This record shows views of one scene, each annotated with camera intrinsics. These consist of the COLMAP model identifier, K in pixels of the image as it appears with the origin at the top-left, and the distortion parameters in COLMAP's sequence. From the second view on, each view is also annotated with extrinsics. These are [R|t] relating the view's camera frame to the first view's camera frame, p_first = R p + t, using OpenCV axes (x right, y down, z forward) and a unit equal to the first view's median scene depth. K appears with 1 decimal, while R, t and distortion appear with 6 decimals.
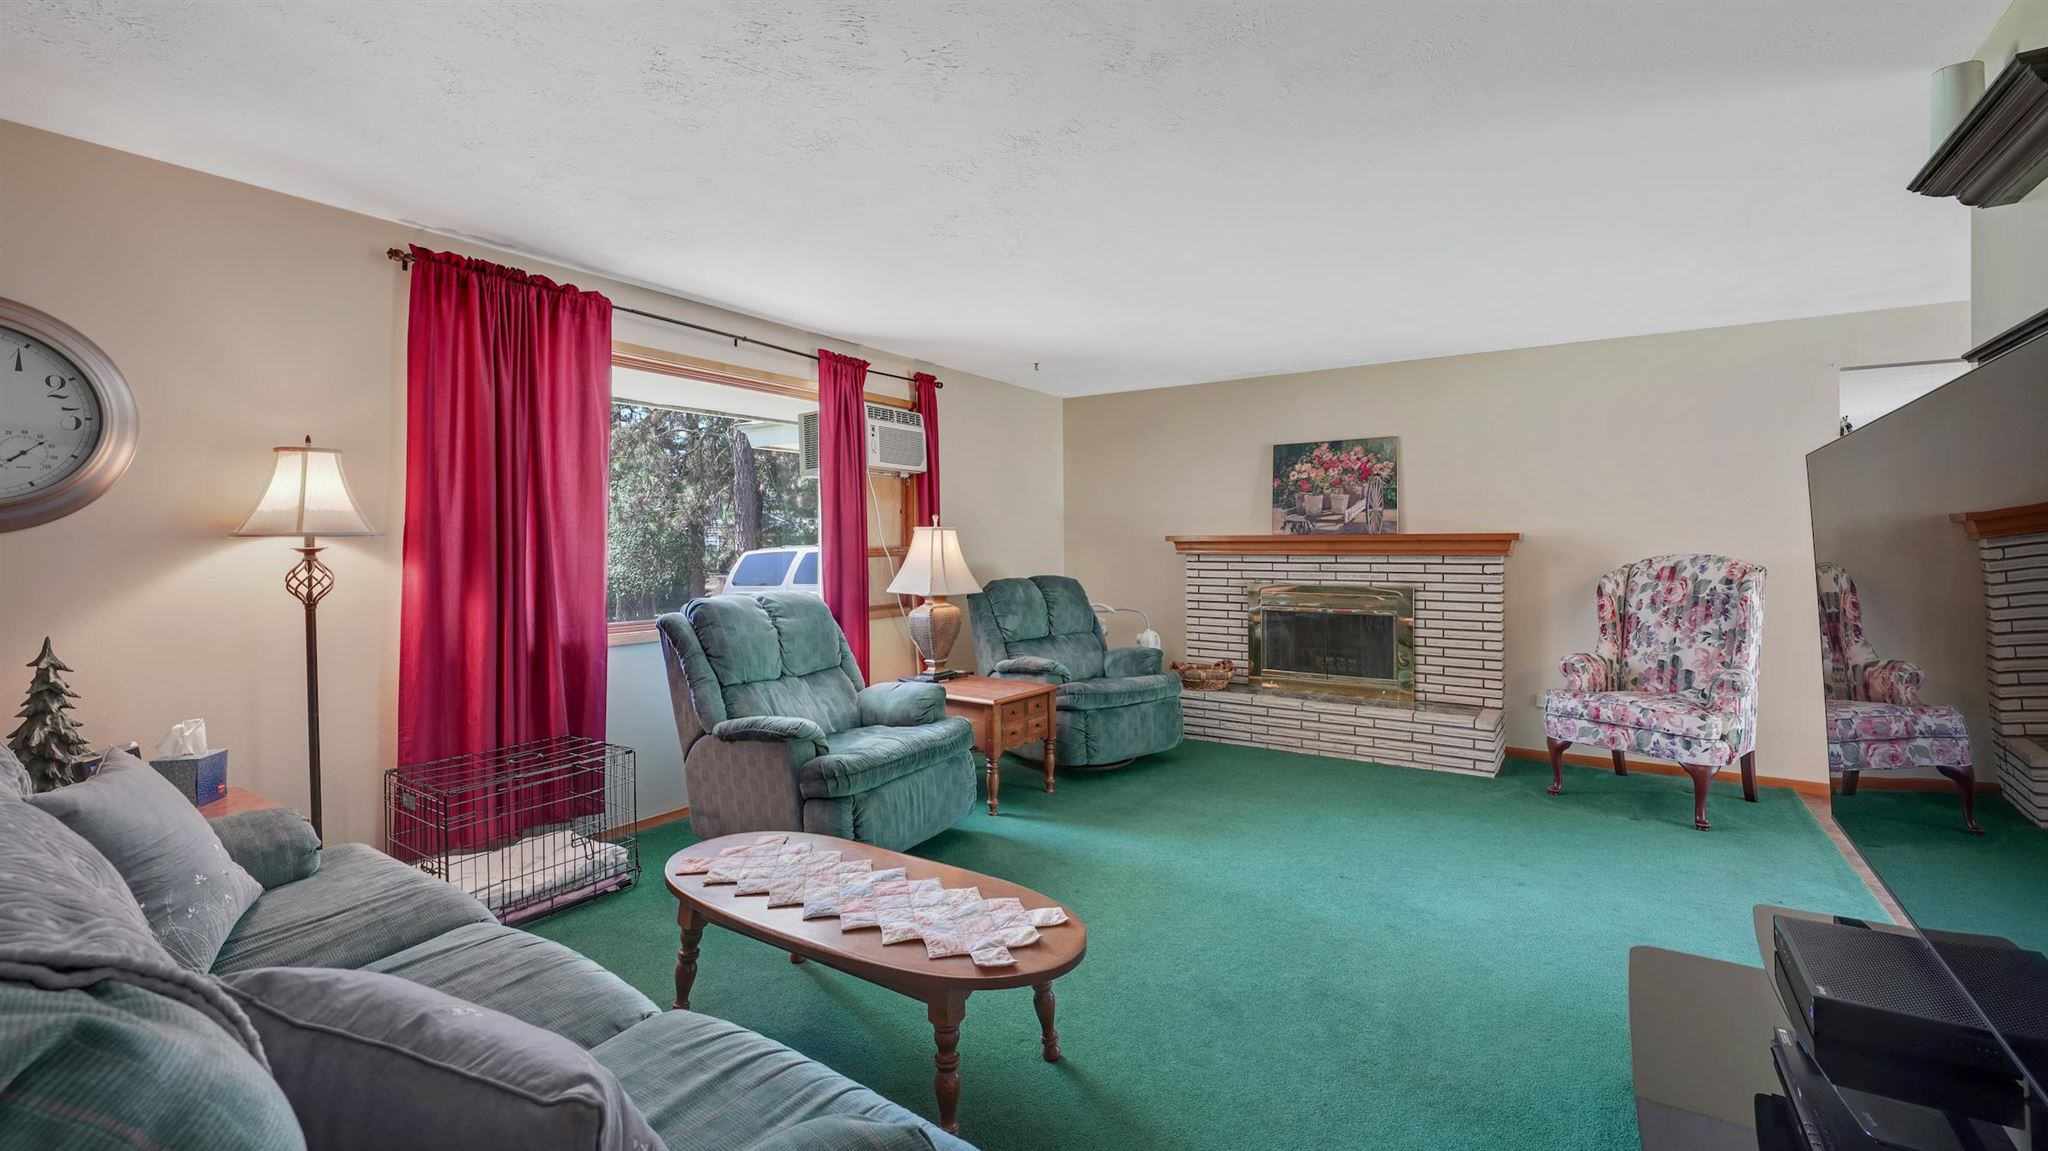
lens RADIAL K [[881.1, 0, 1027.3], [0, 881.1, 550.6], [0, 0, 1]] dist [0.001293, -0.000277]
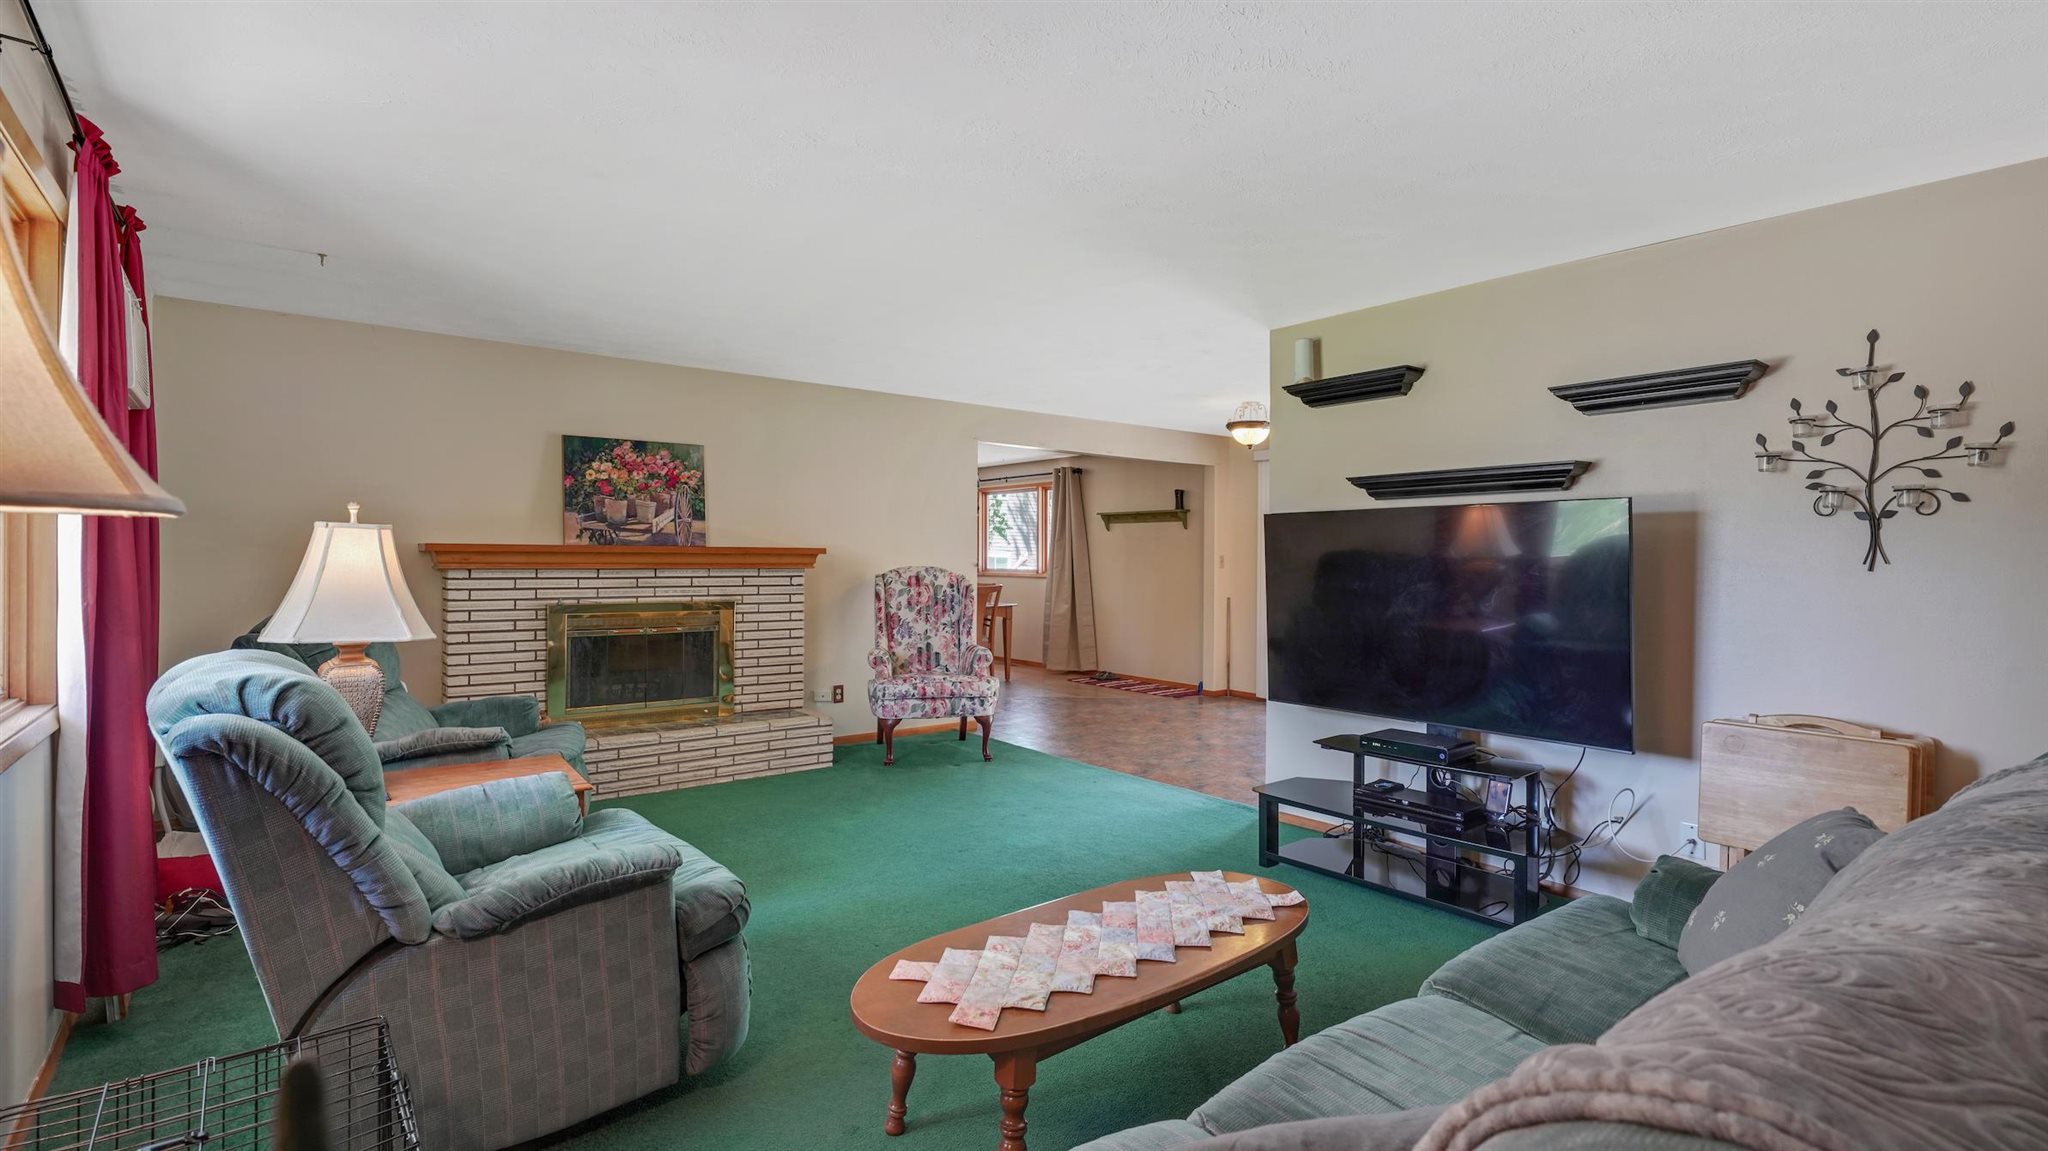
lens RADIAL K [[953.5, 0, 1089.4], [0, 953.5, 570.9], [0, 0, 1]] dist [-0.000888, 0.000024]
pose [[0.266215, -0.008229, 0.963878, -0.497317], [-0.000784, 0.999961, 0.008753, -0.001656], [-0.963913, -0.003086, 0.266198, 0.326395]]
